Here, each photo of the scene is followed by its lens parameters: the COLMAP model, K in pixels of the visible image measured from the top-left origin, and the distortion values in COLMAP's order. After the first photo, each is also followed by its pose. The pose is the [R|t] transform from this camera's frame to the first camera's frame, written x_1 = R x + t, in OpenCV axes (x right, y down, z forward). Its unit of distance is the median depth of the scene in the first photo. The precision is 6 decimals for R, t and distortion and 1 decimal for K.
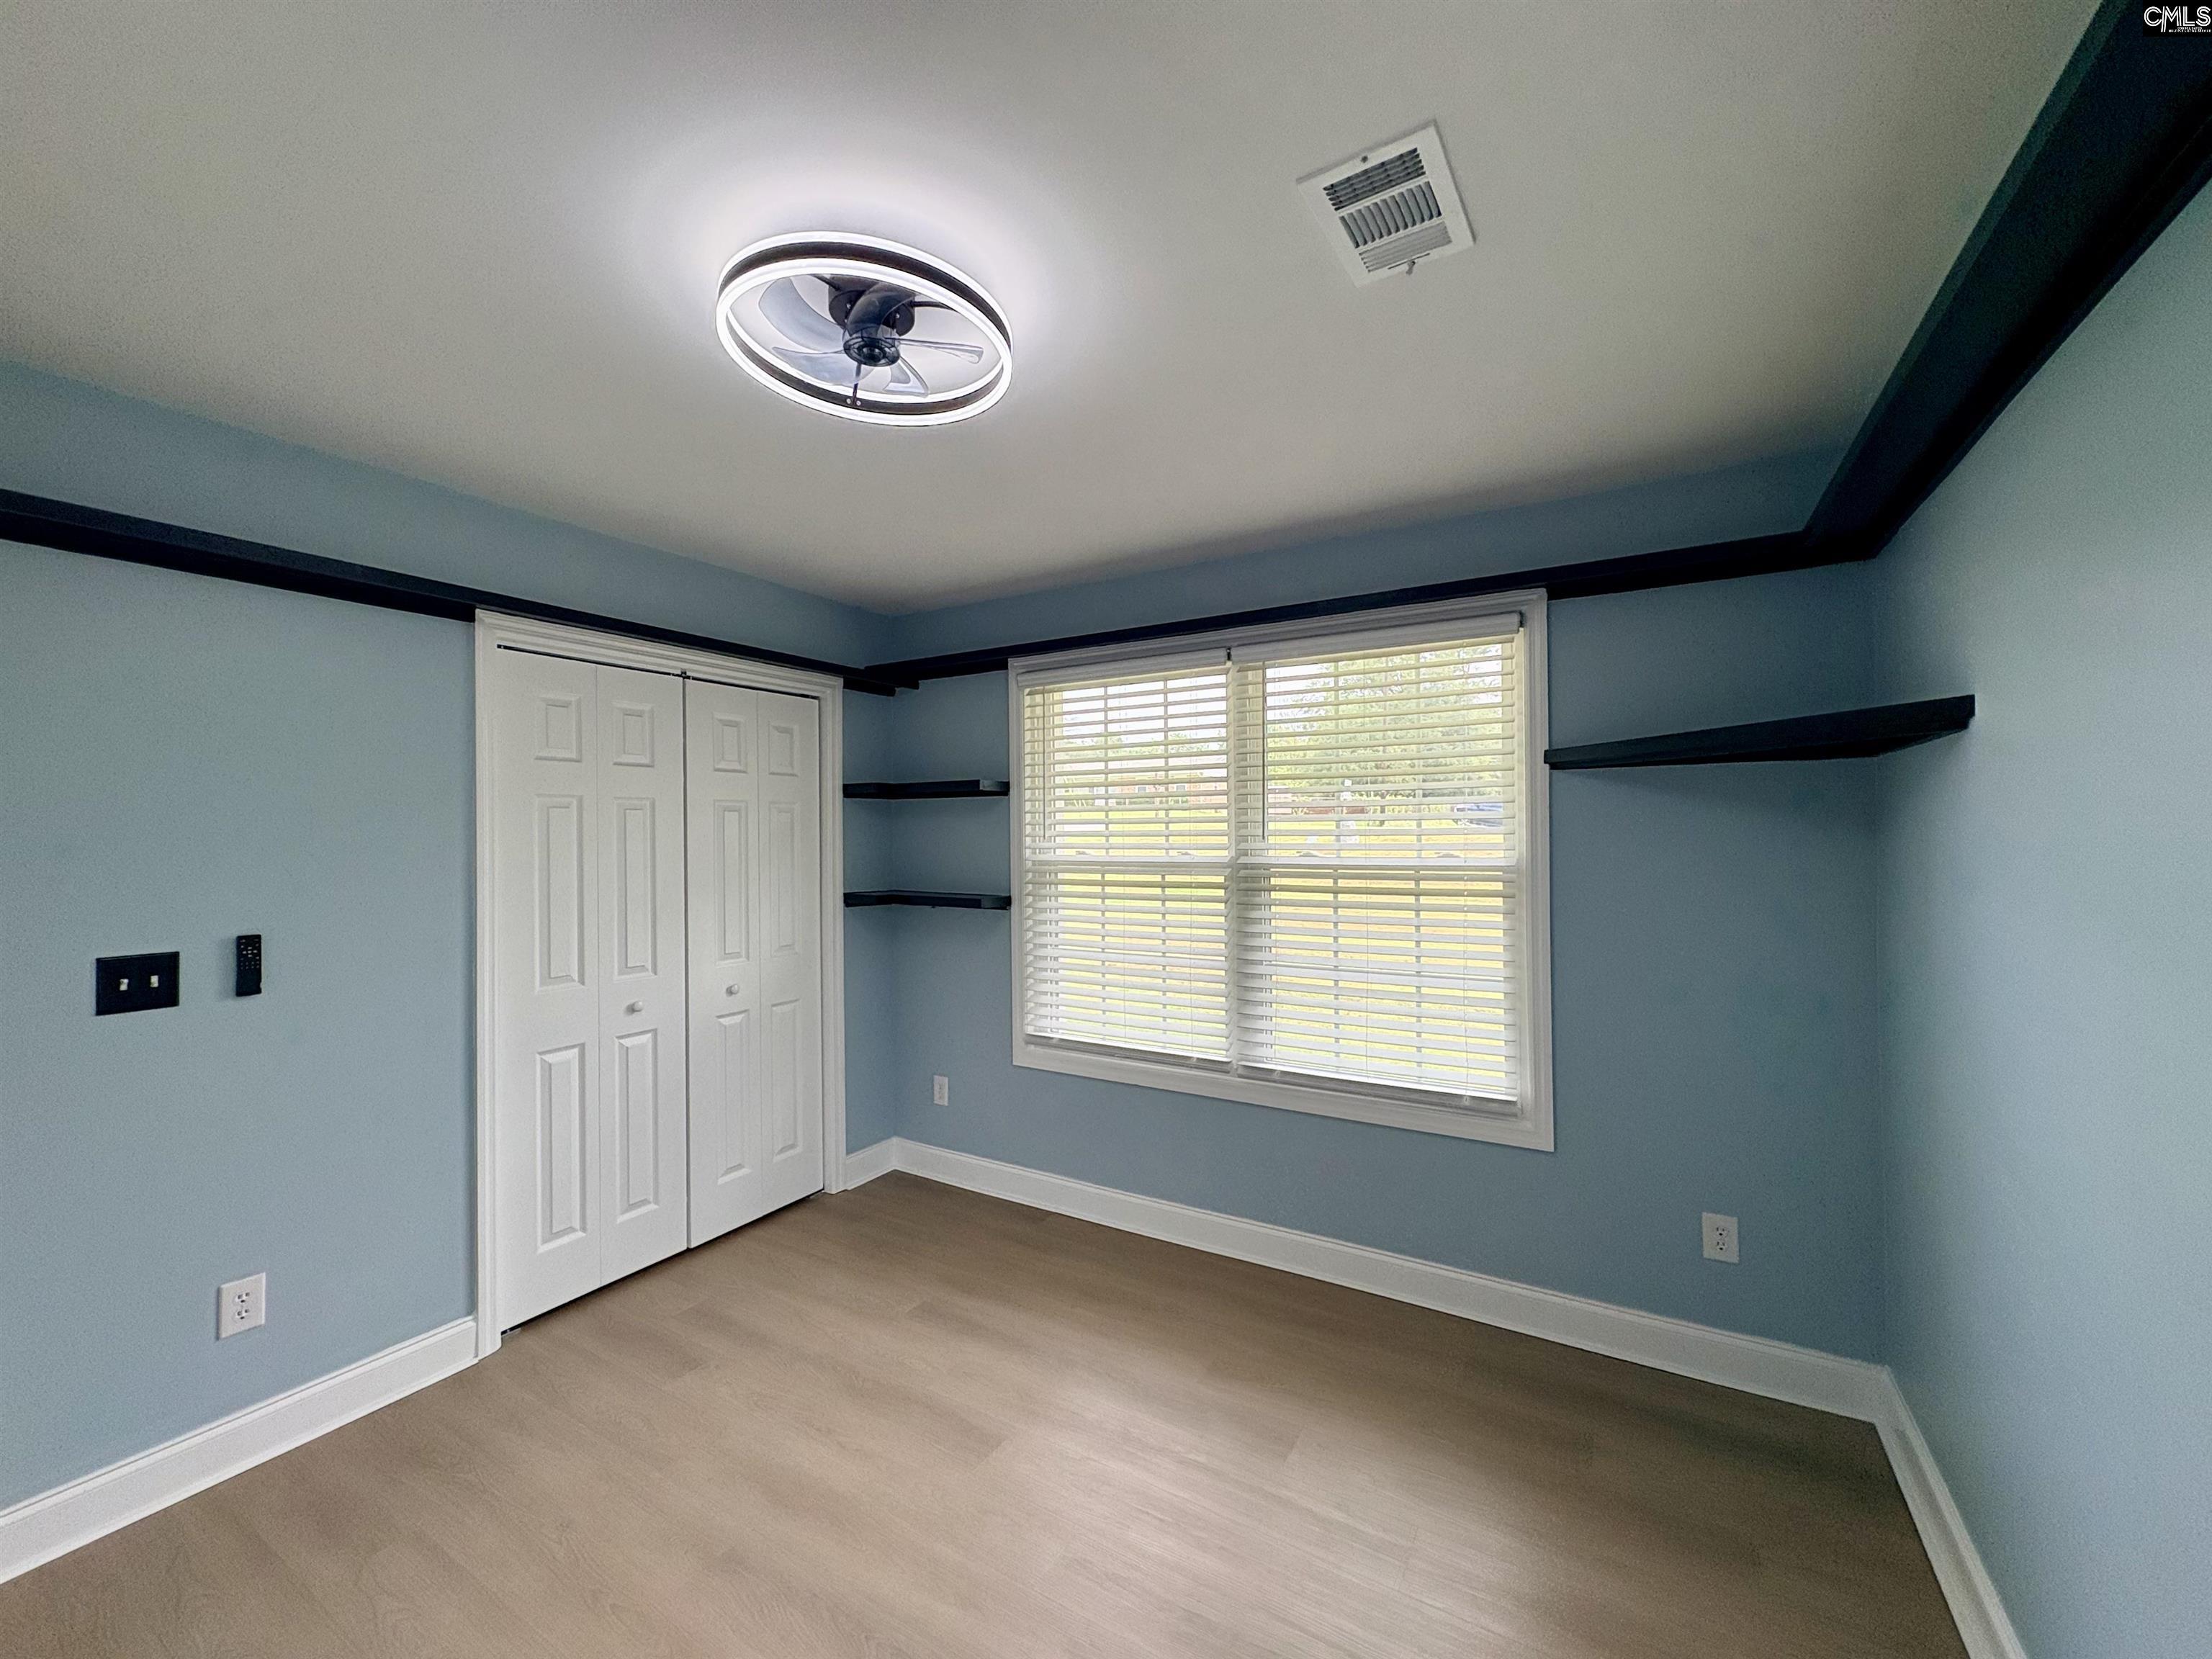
lens RADIAL K [[879.4, 0, 1090.6], [0, 879.4, 836.9], [0, 0, 1]] dist [0.001162, -0.000716]
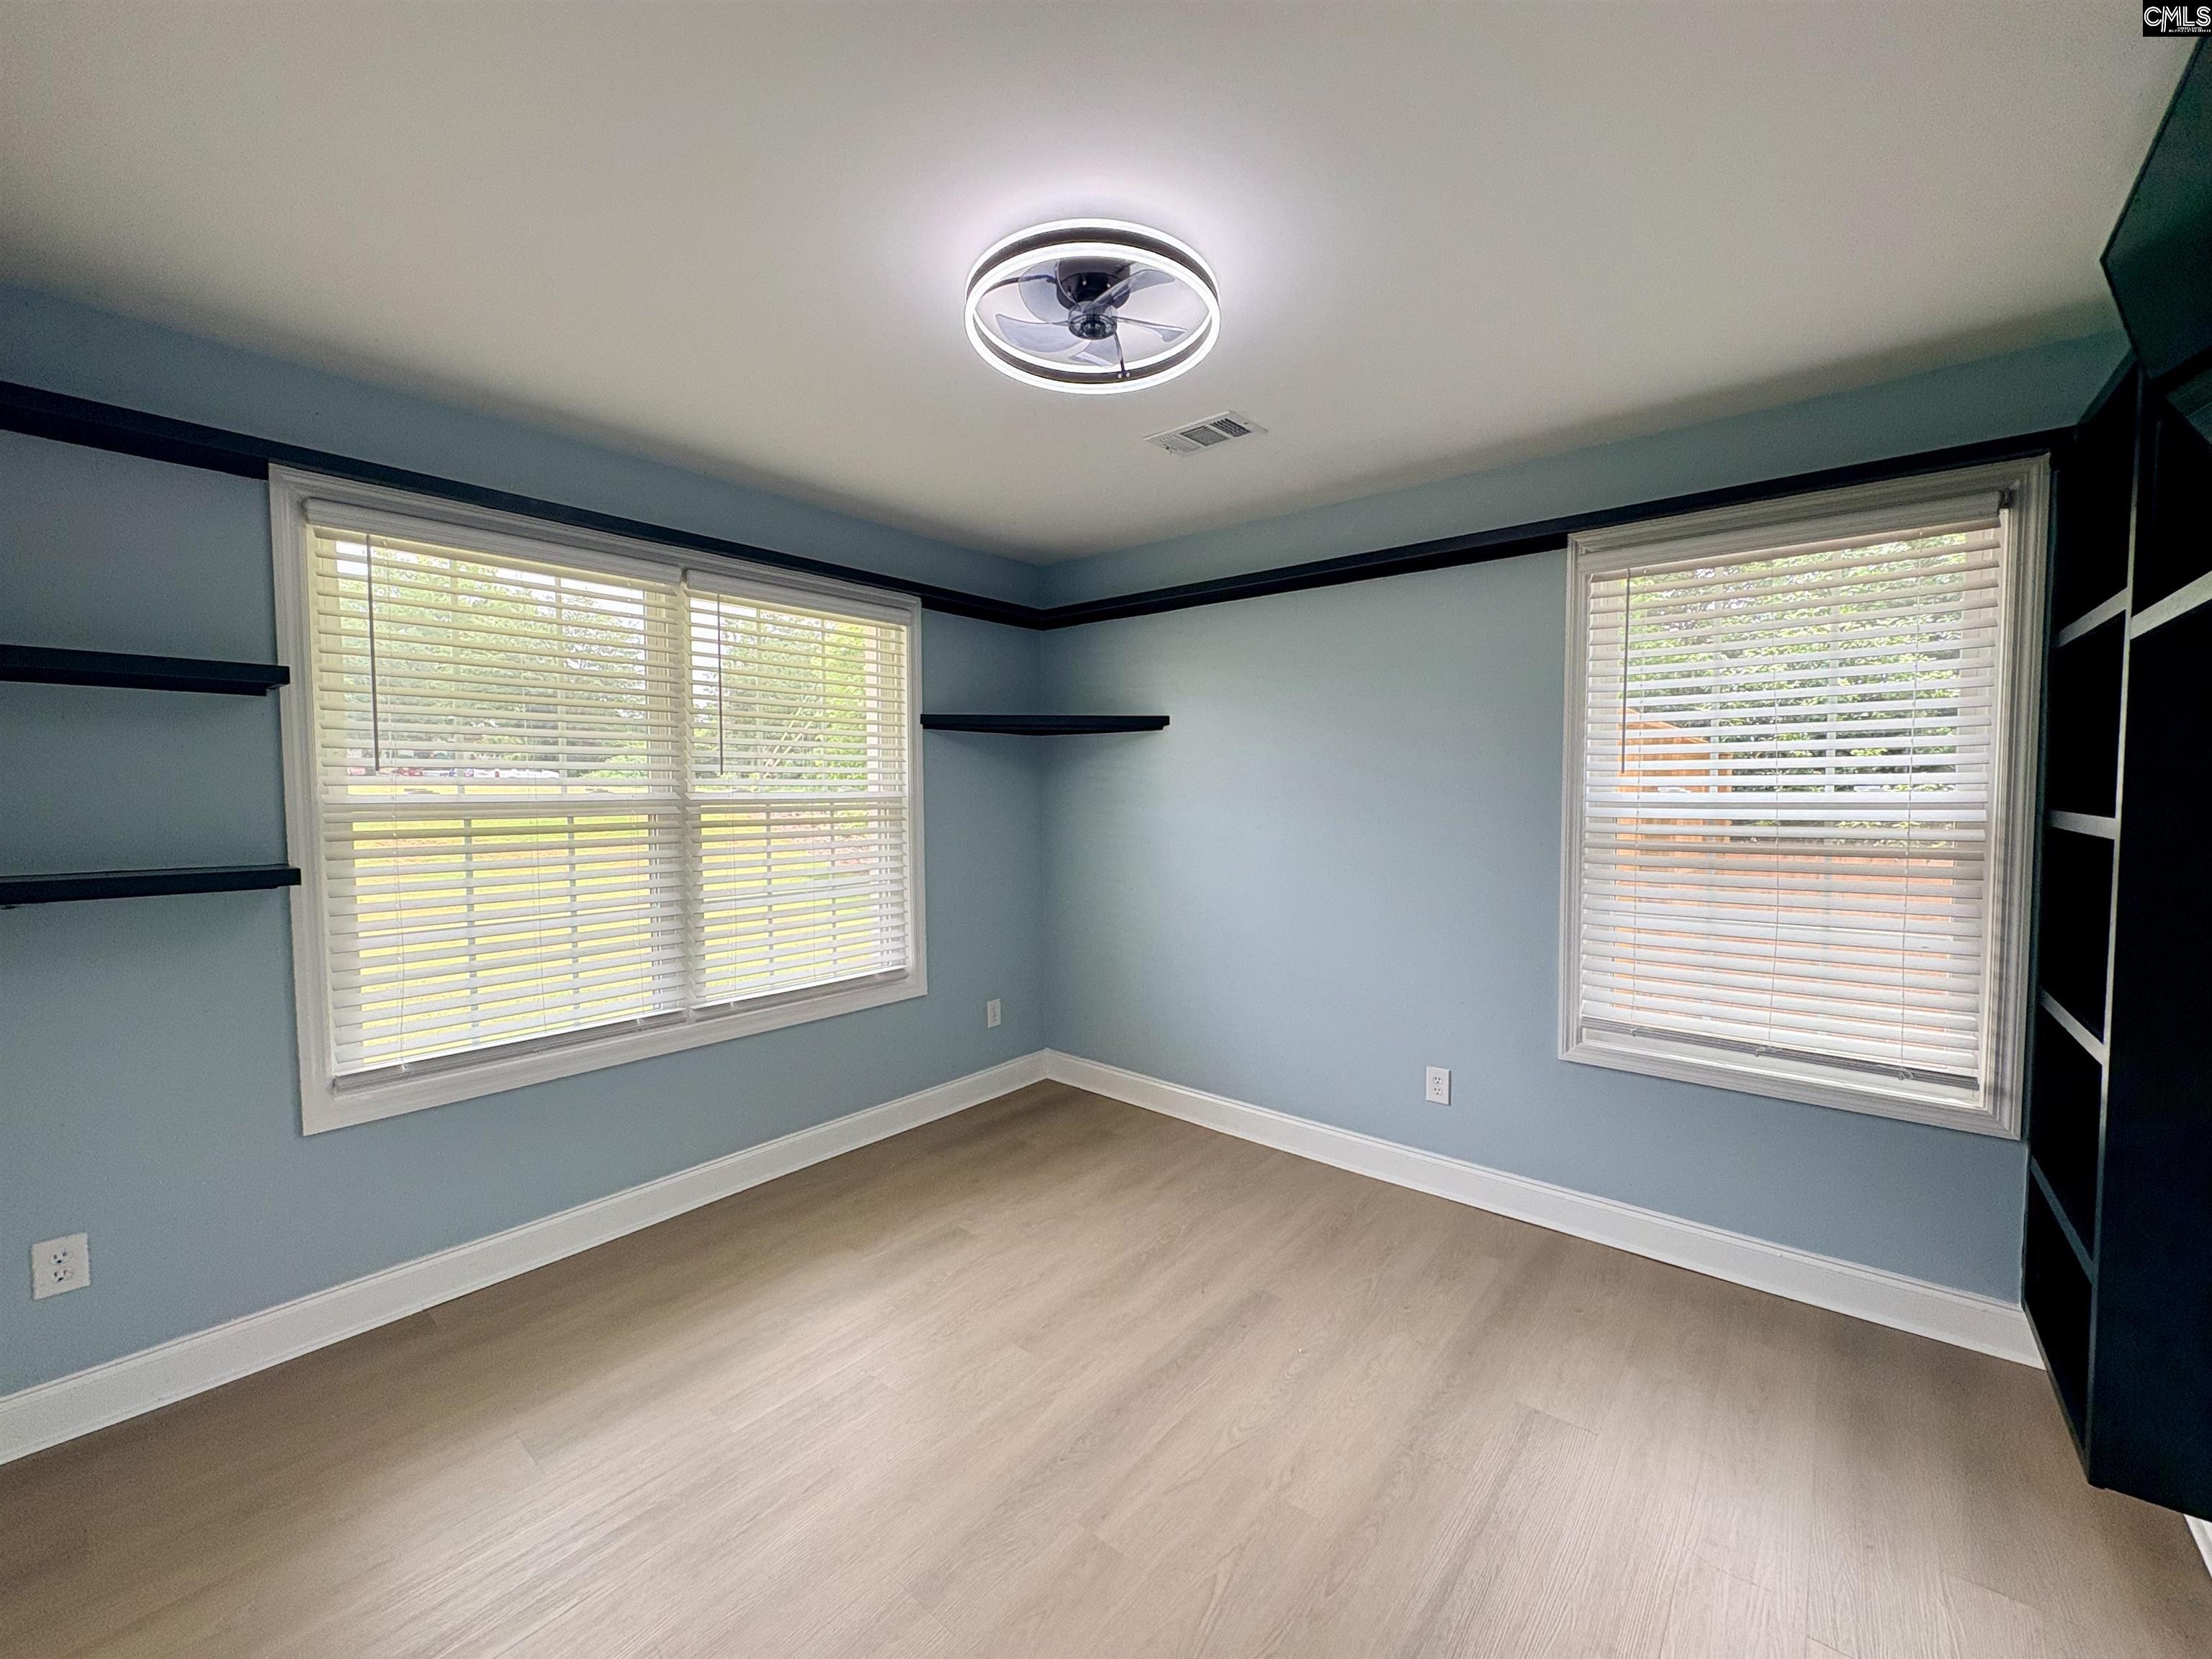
lens RADIAL K [[879.4, 0, 1084.4], [0, 879.4, 826.8], [0, 0, 1]] dist [0.001162, -0.000716]
pose [[0.168146, -0.050154, 0.984485, -0.686235], [-0.013259, 0.998499, 0.053132, 0.002287], [-0.985673, -0.021987, 0.167229, 0.415111]]
